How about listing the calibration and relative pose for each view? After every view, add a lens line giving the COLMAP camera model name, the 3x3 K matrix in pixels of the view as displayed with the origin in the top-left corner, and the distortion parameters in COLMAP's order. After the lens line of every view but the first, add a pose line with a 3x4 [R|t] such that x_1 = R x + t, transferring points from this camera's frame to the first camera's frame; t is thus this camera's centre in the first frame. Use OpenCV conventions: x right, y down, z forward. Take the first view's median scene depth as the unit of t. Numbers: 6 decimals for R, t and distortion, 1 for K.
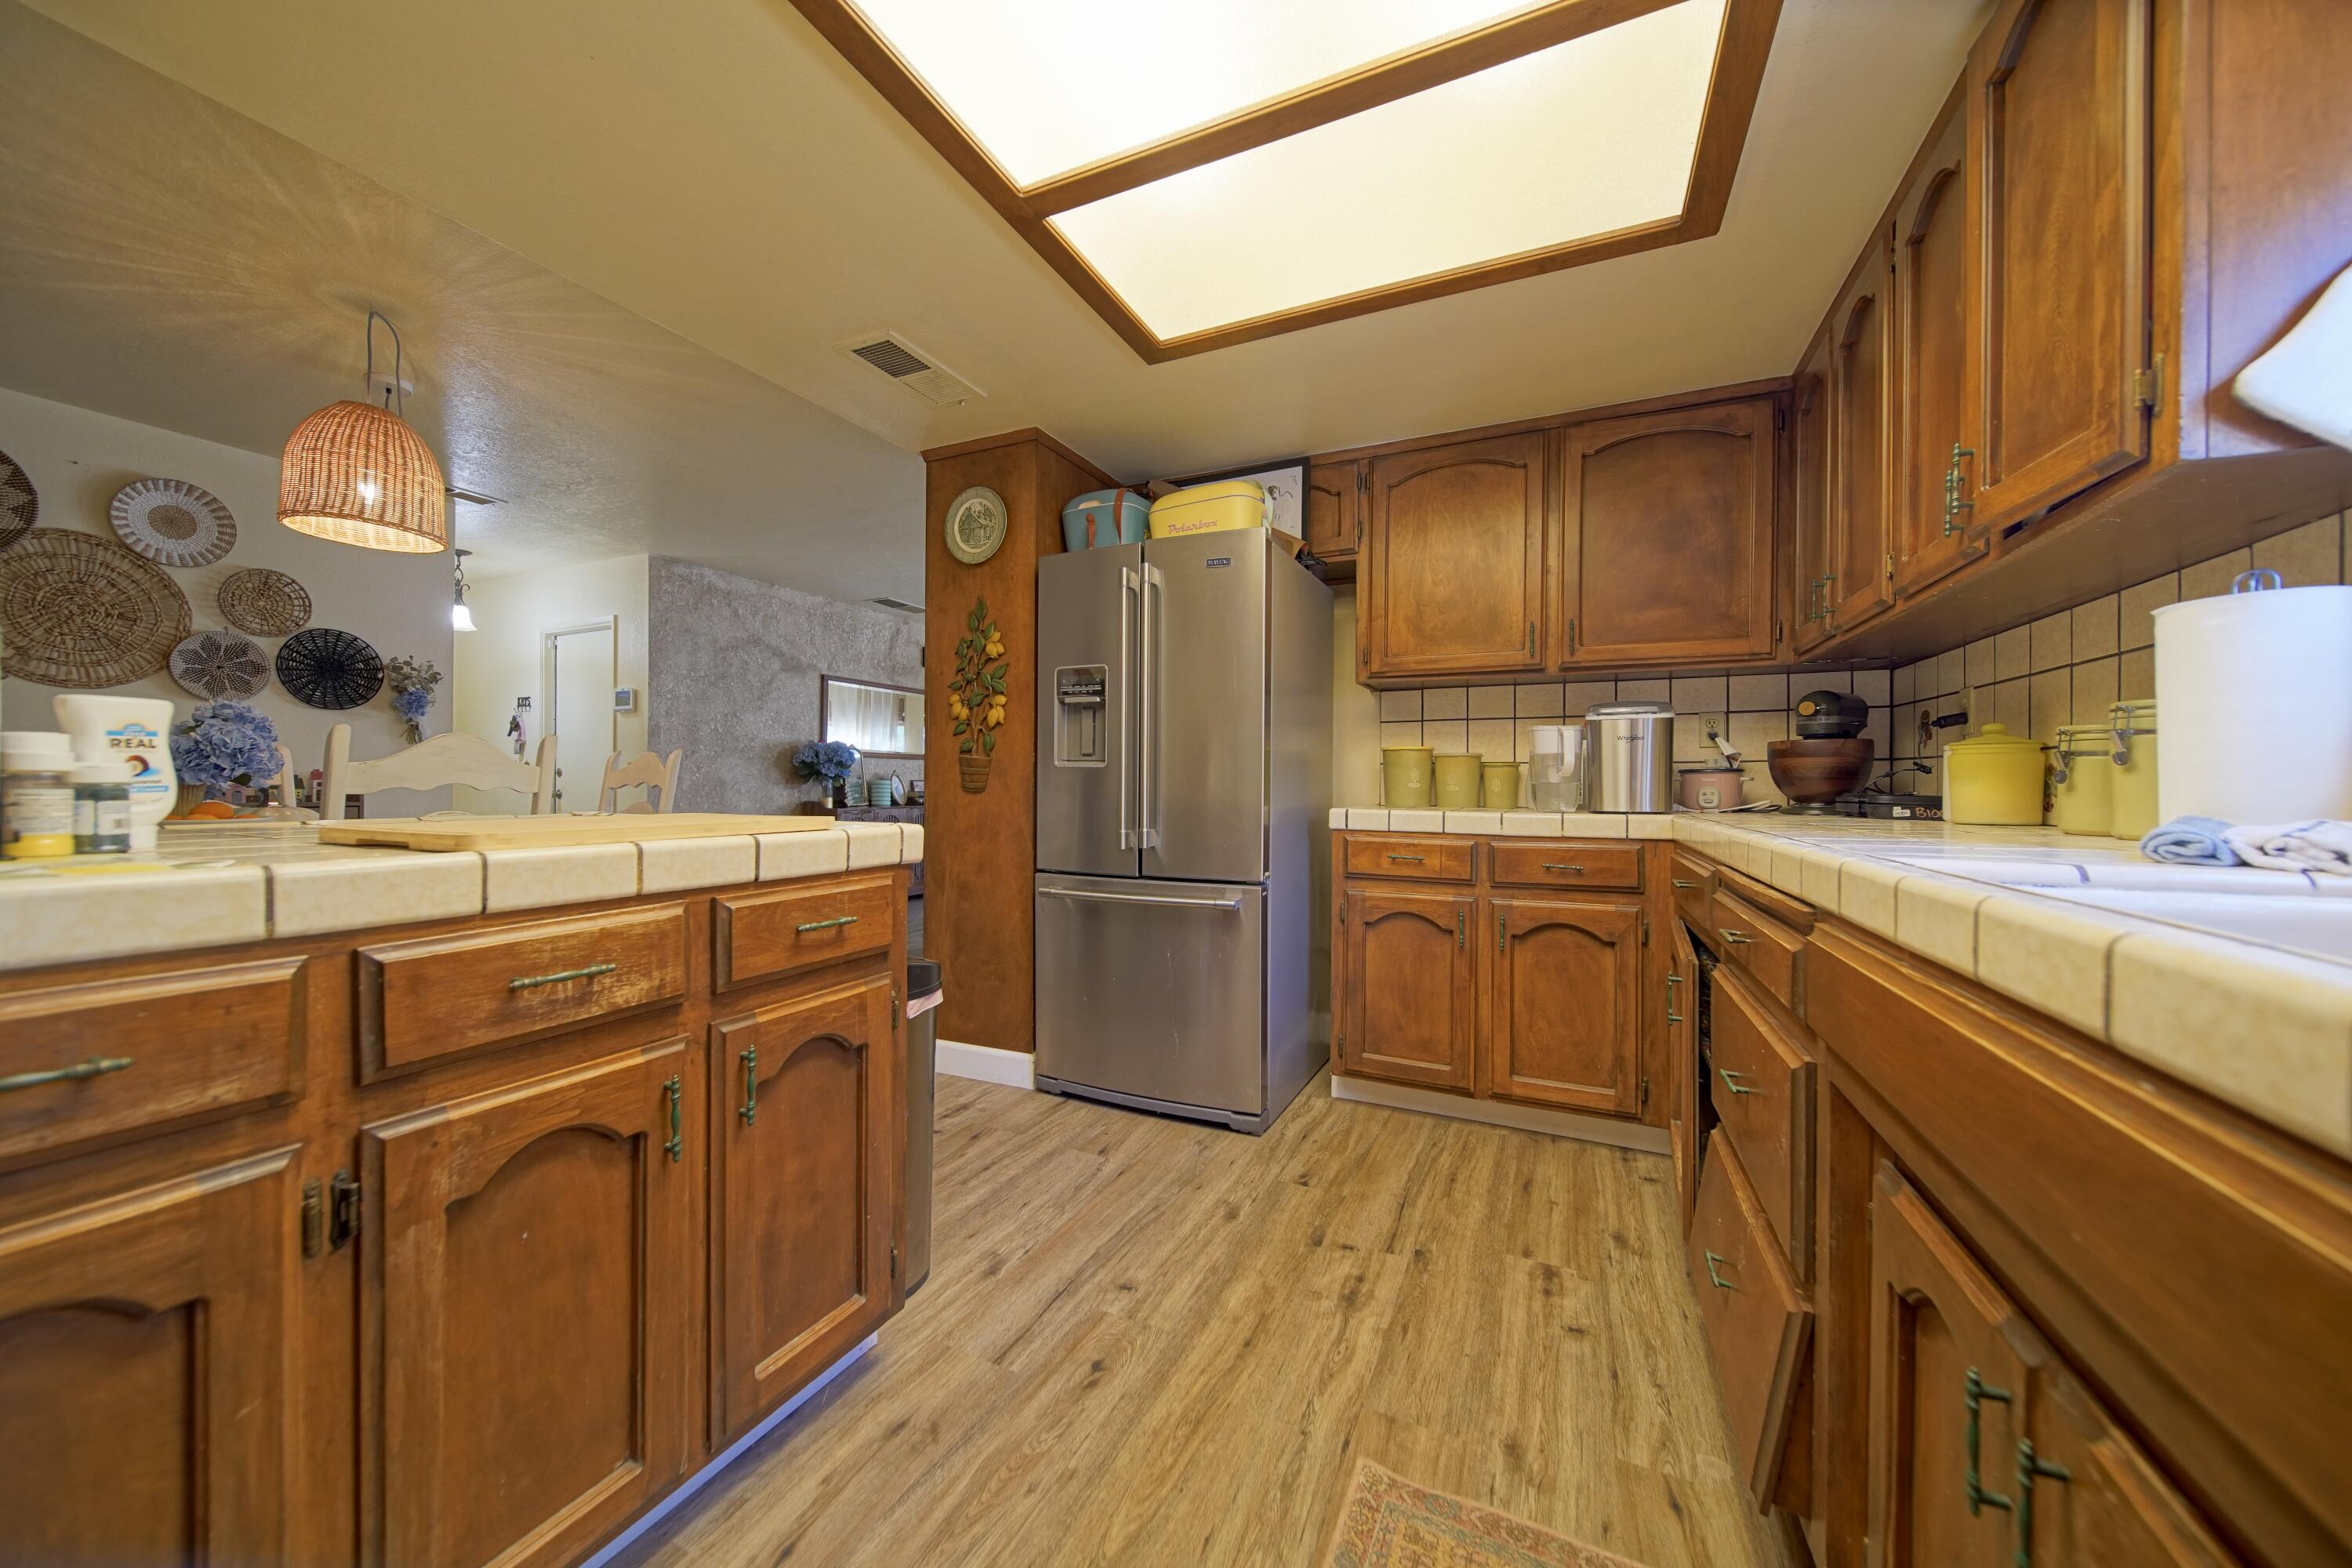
lens RADIAL K [[828.9, 0, 1170.6], [0, 828.9, 780.5], [0, 0, 1]] dist [0.000296, -0.001748]
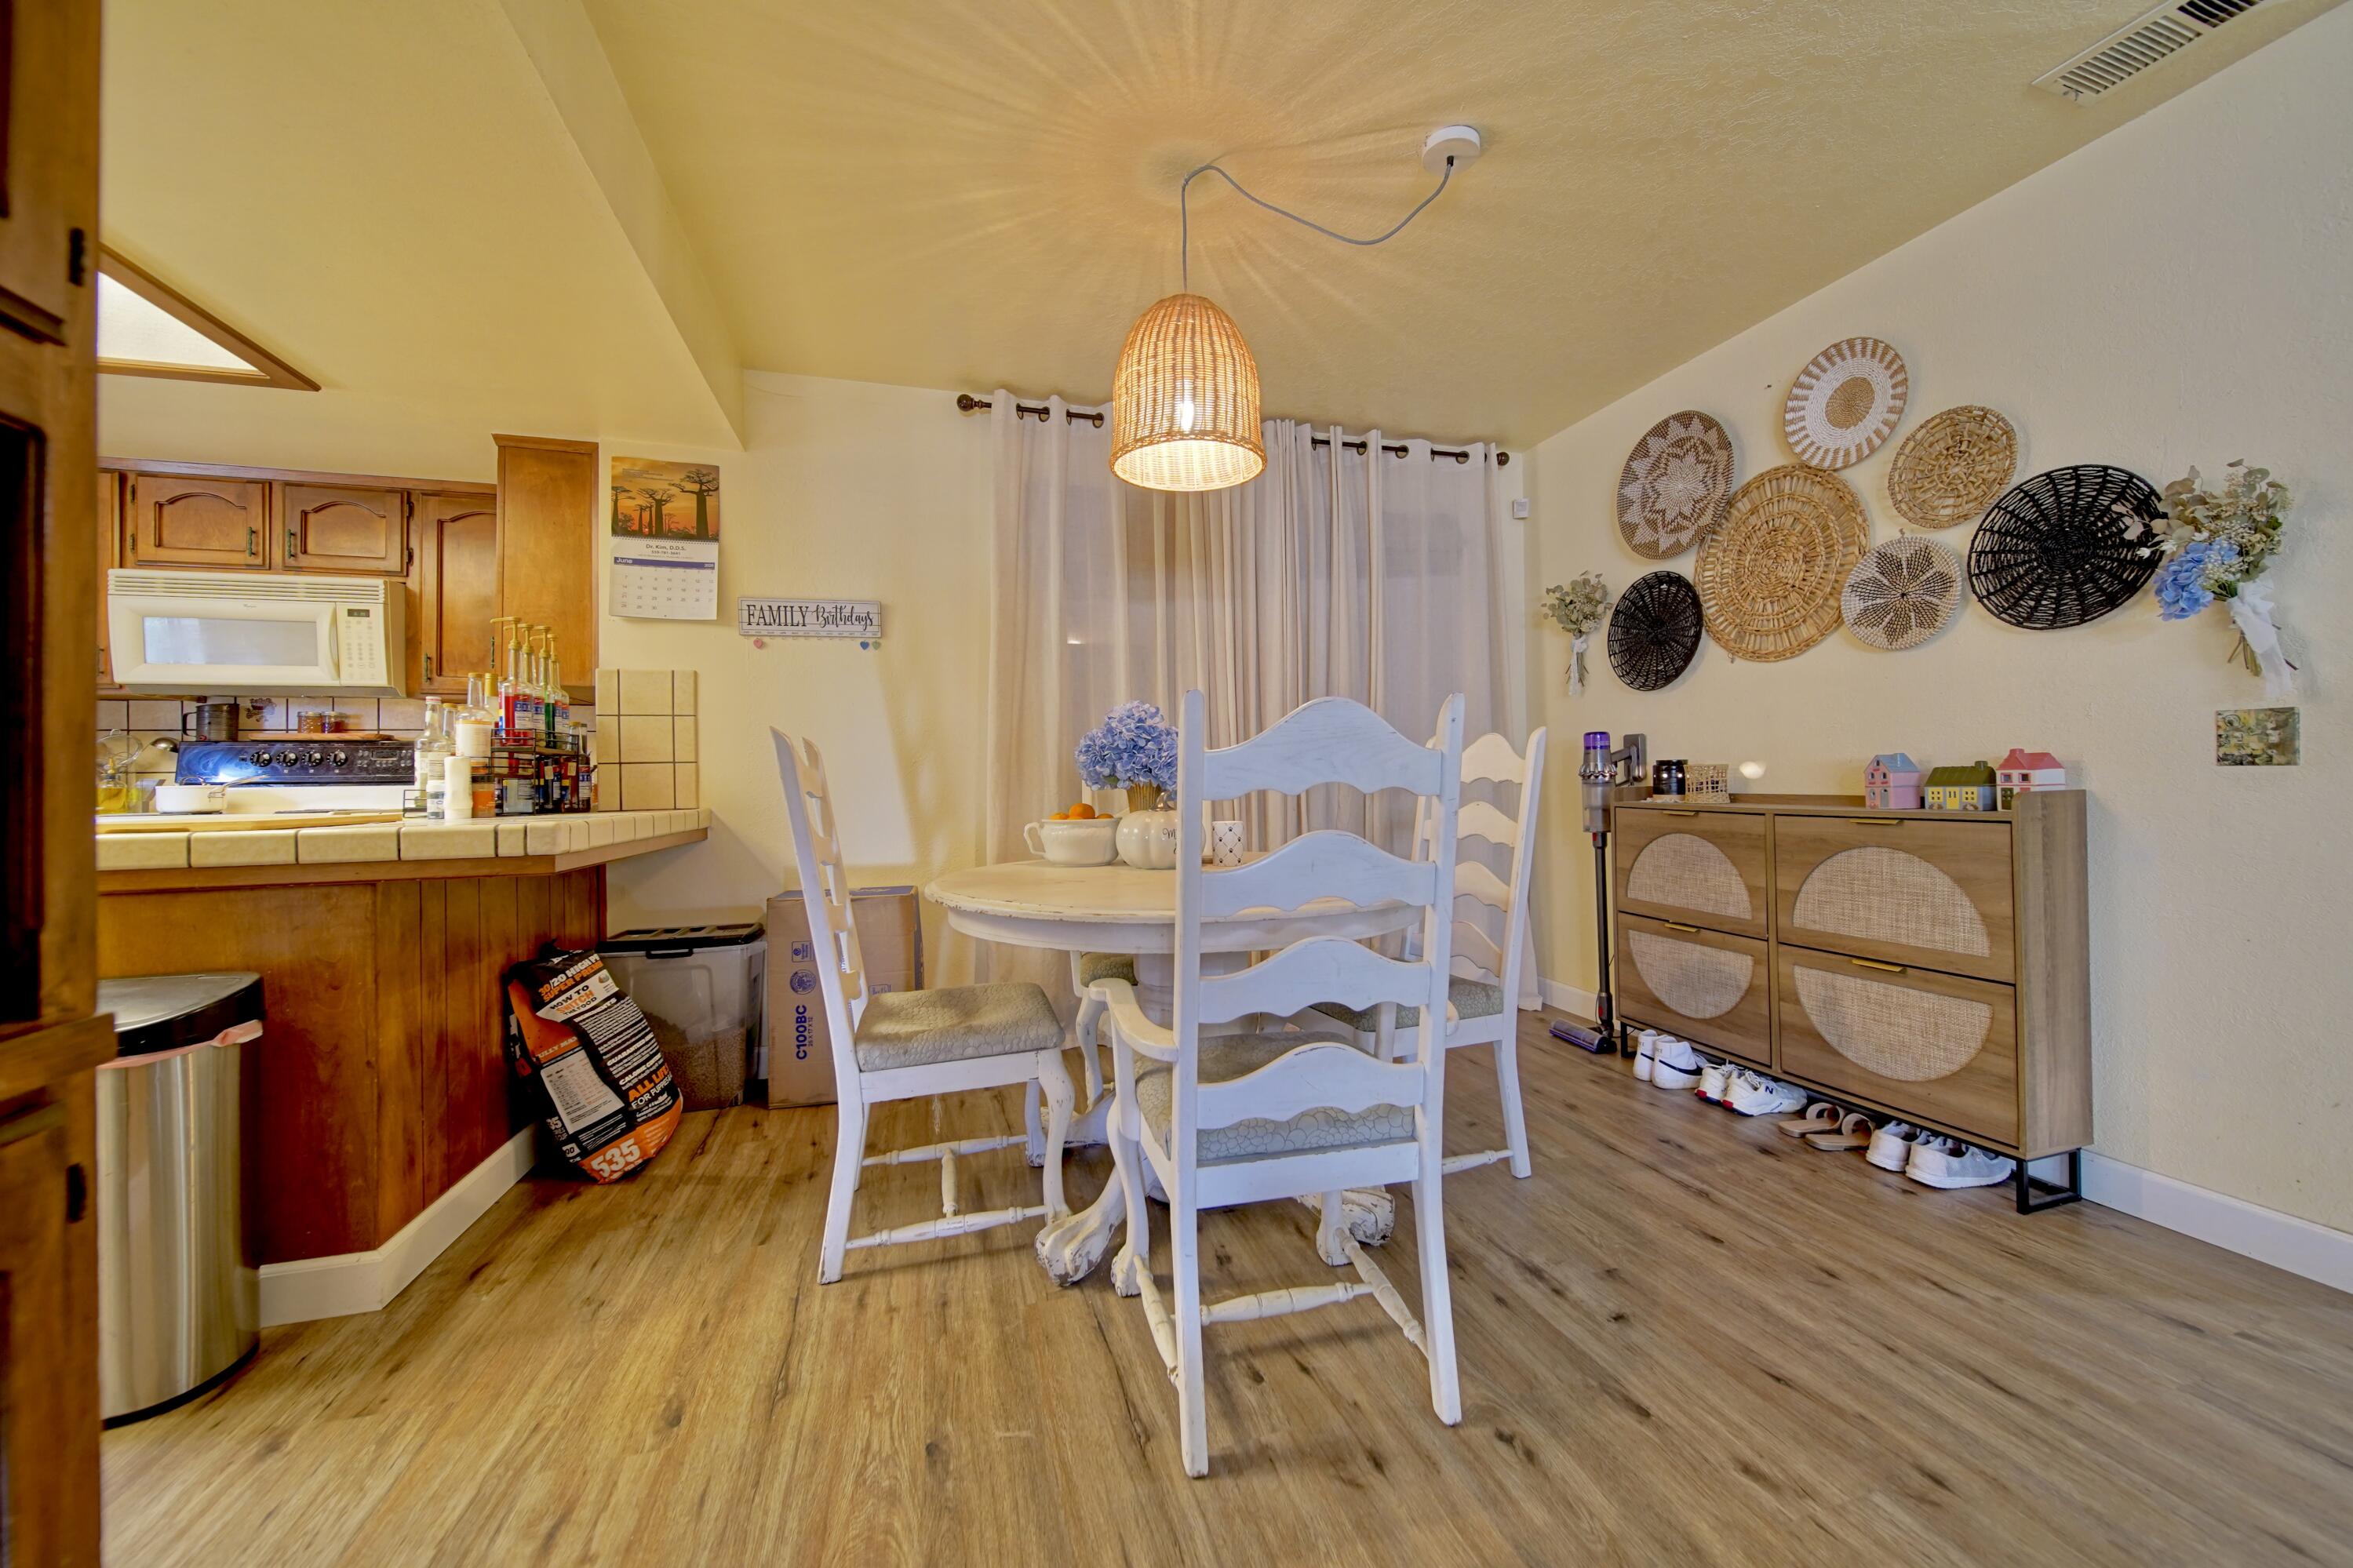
lens RADIAL K [[875.8, 0, 1189.3], [0, 875.8, 771.8], [0, 0, 1]] dist [-0.002954, -0.000291]
pose [[-0.741439, -0.002664, -0.671015, -0.297920], [0.010695, 0.999818, -0.015786, 0.002931], [0.670935, -0.018881, -0.741276, 1.138298]]
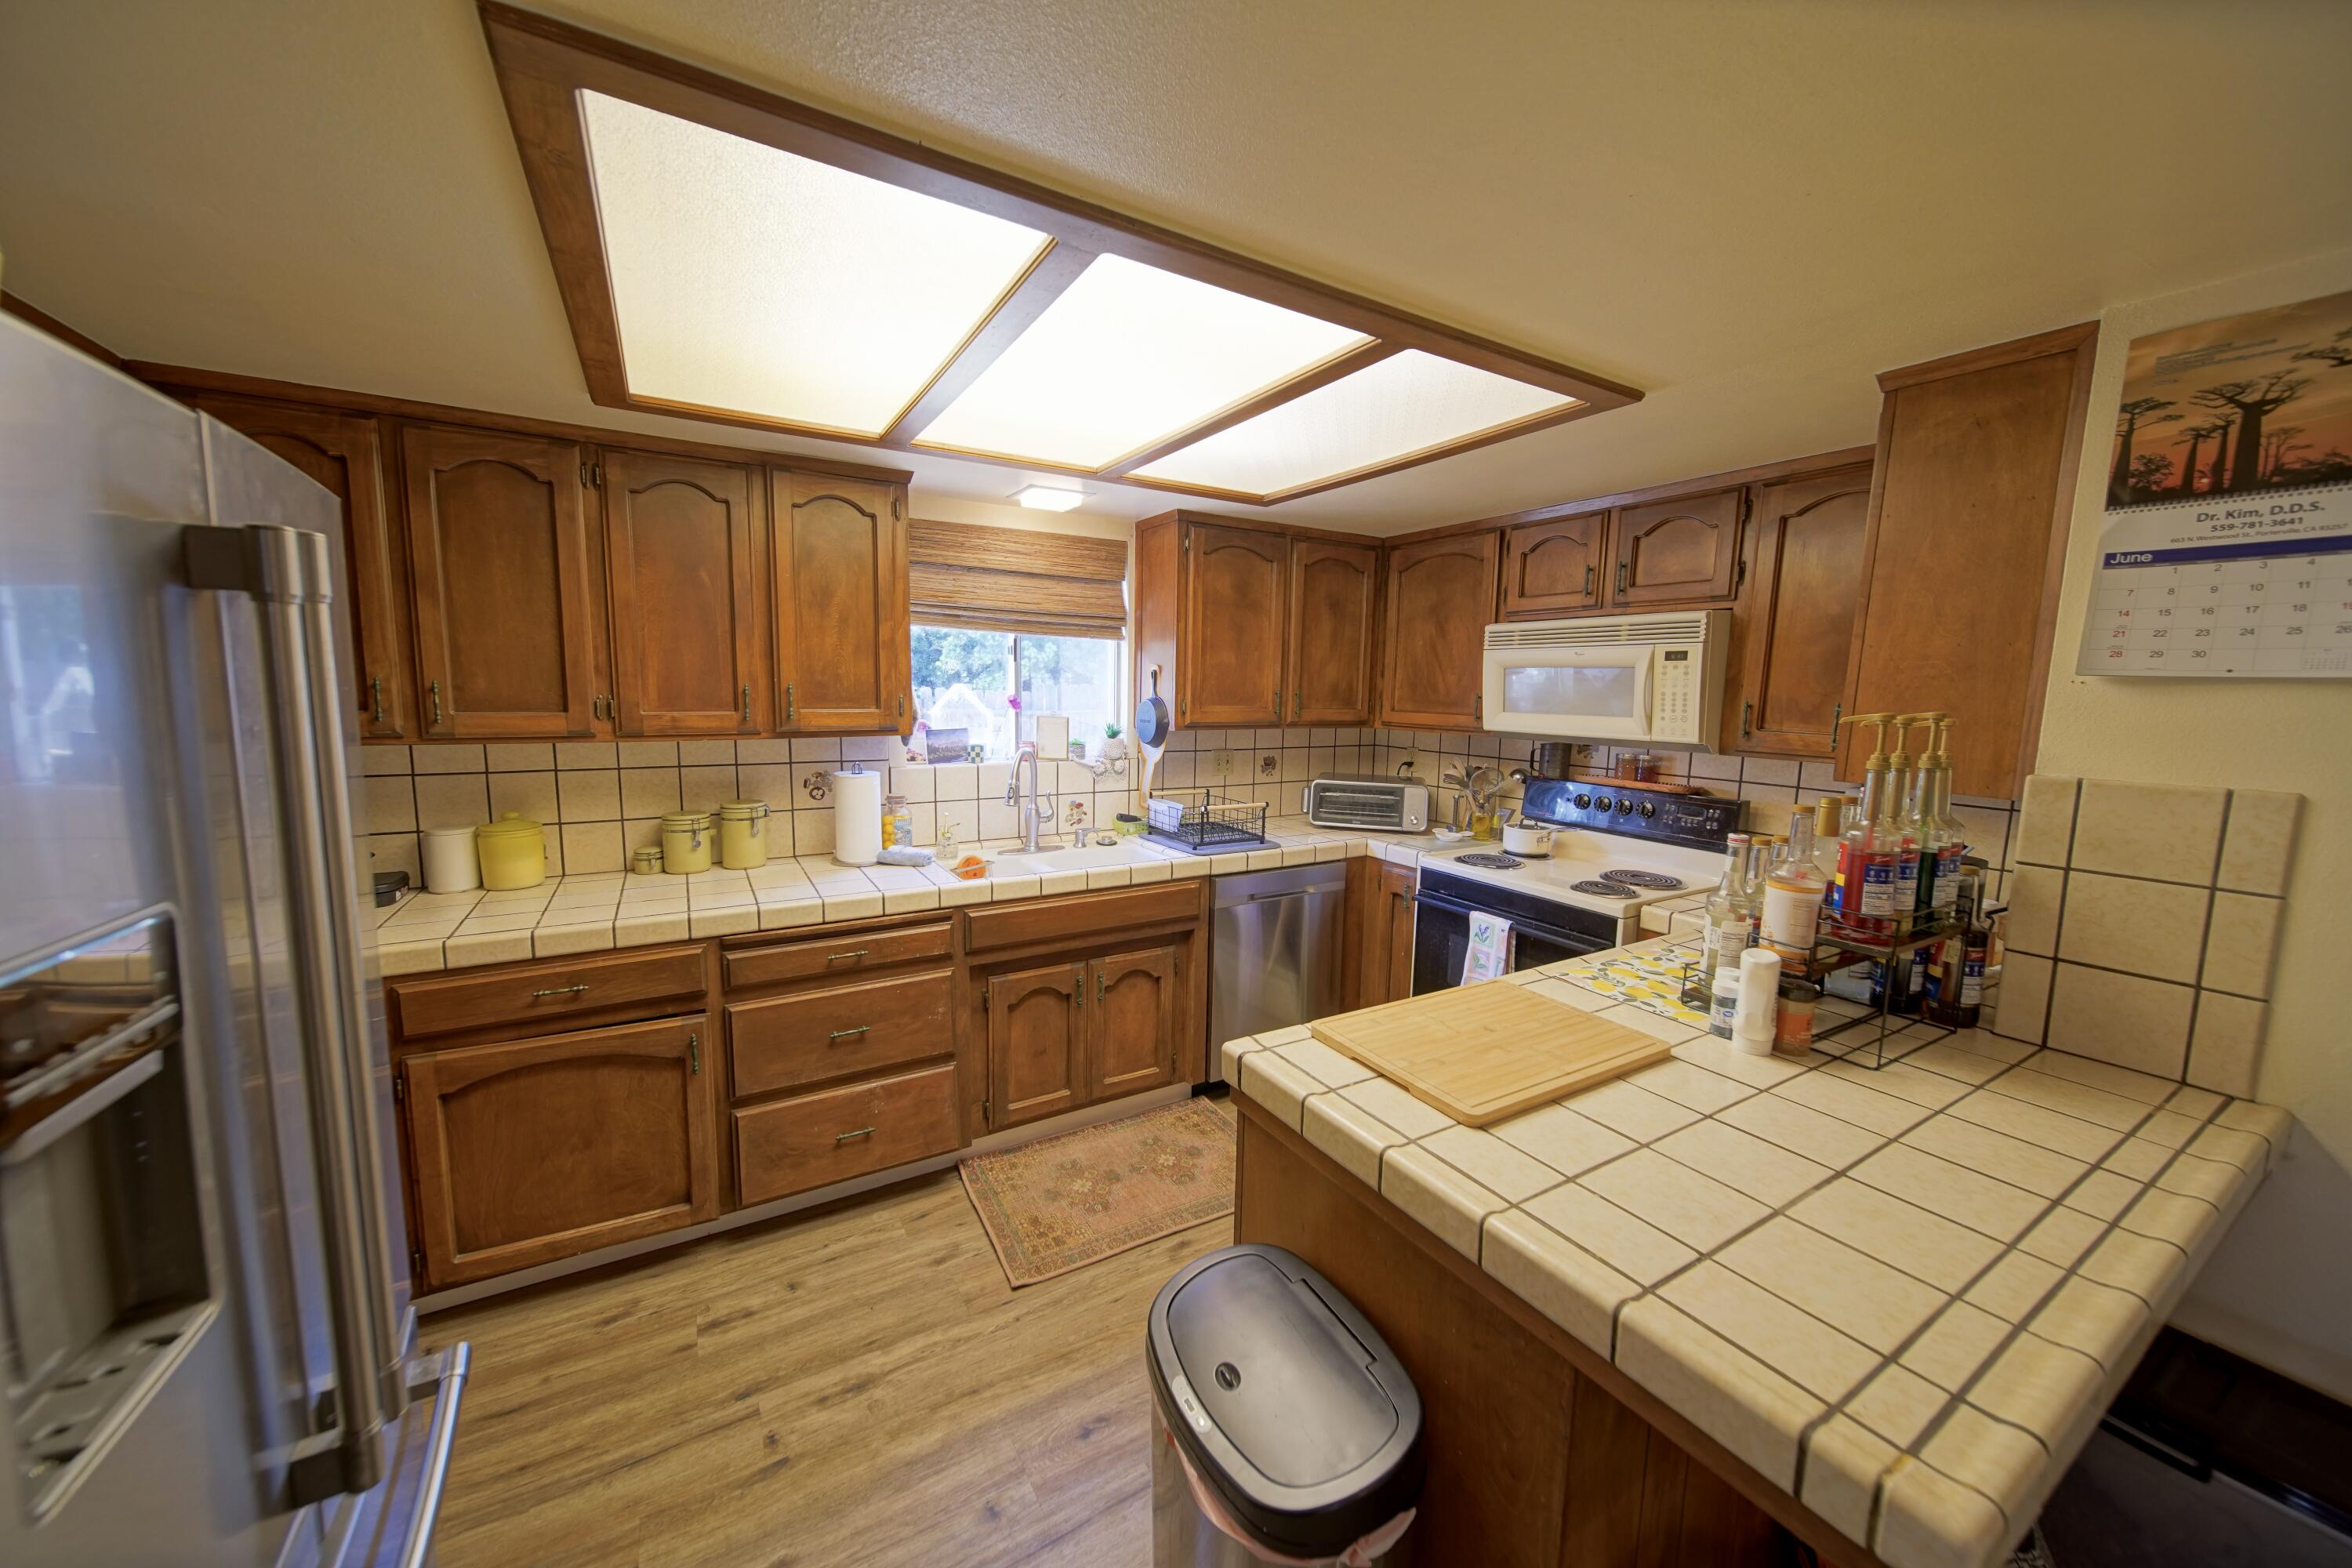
lens RADIAL K [[828.9, 0, 1174.1], [0, 828.9, 785.1], [0, 0, 1]] dist [0.000296, -0.001748]
pose [[-0.829817, -0.087503, 0.551132, -0.310082], [-0.023598, 0.992249, 0.122007, -0.147419], [-0.557536, 0.088238, -0.825450, 0.738973]]
